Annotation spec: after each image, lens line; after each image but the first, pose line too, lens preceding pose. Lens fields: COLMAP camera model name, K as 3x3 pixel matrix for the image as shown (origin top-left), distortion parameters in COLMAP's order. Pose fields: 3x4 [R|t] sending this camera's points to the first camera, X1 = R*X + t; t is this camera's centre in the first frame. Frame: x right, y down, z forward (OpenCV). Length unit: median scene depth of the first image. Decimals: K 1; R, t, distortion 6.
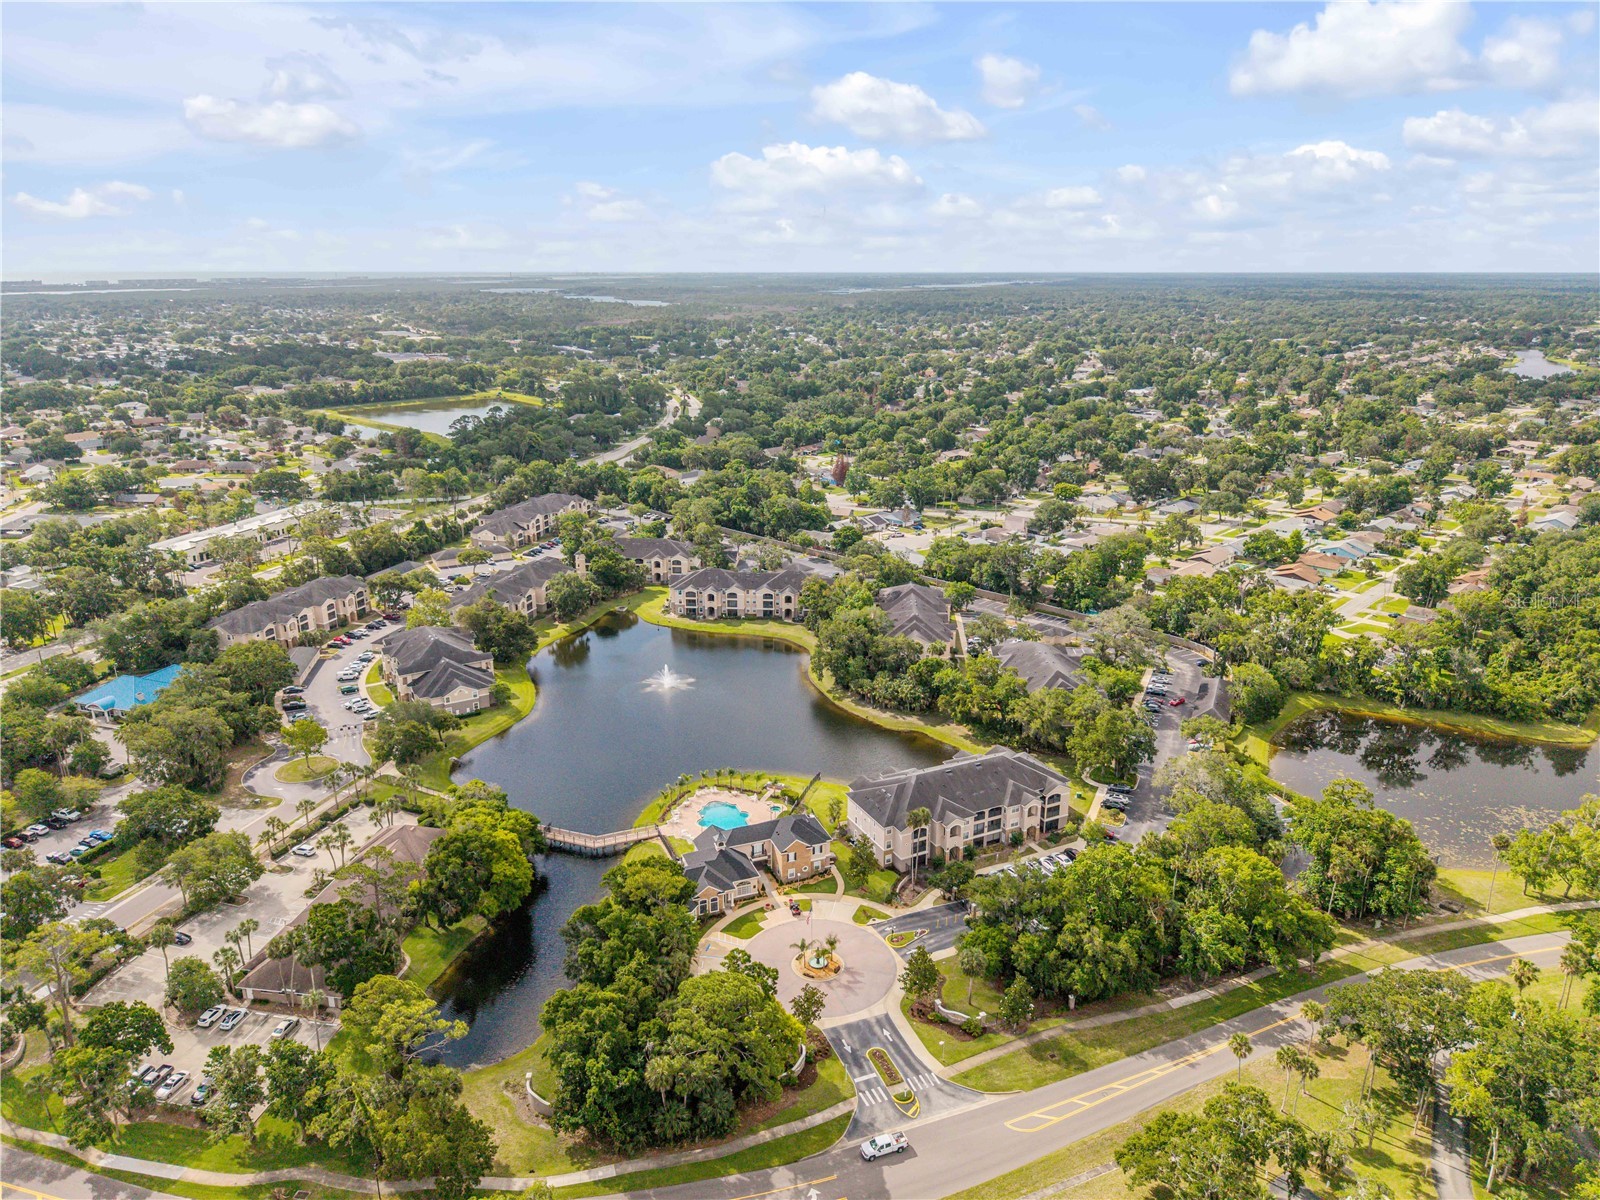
lens RADIAL K [[1074.5, 0, 802.2], [0, 1074.5, 609.0], [0, 0, 1]] dist [0.038217, -0.048007]
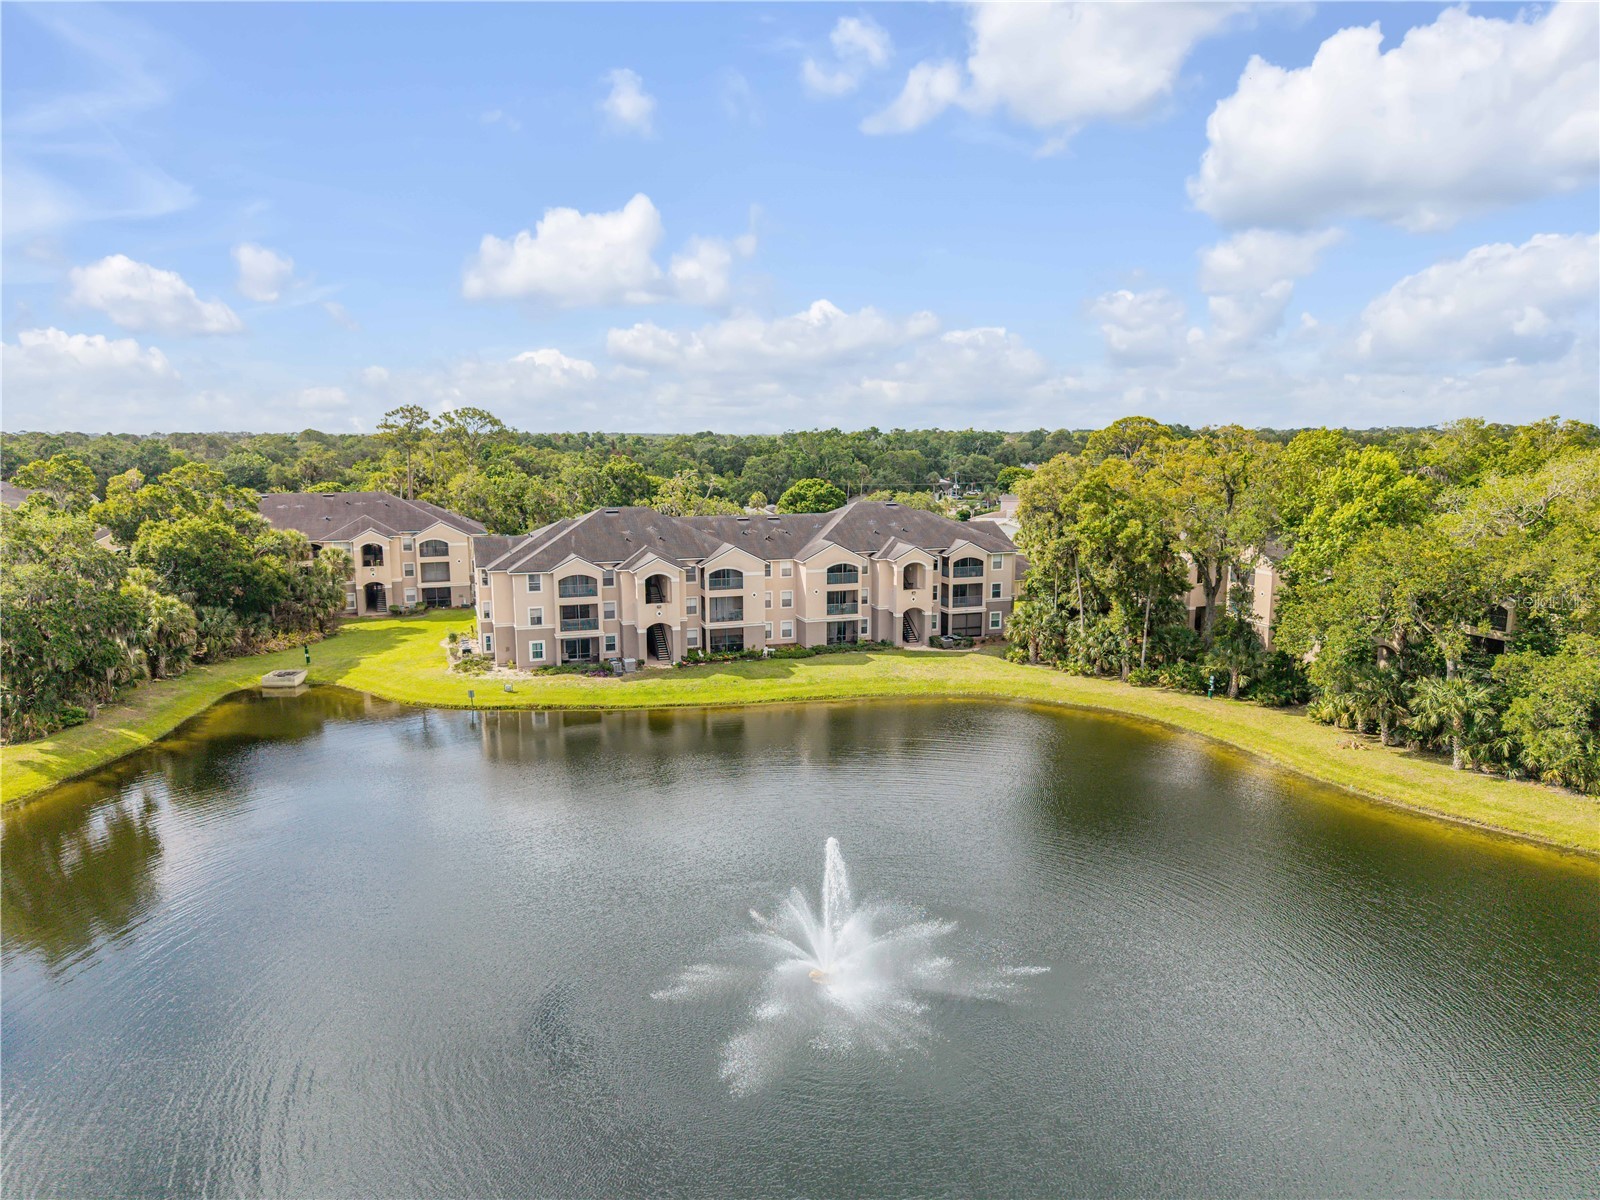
lens RADIAL K [[1069.5, 0, 803.9], [0, 1069.5, 601.5], [0, 0, 1]] dist [0.136765, -0.000458]
pose [[0.921007, -0.066689, 0.383795, -0.266136], [0.125919, 0.983312, -0.131311, 0.057351], [-0.368633, 0.169266, 0.914034, 1.238419]]
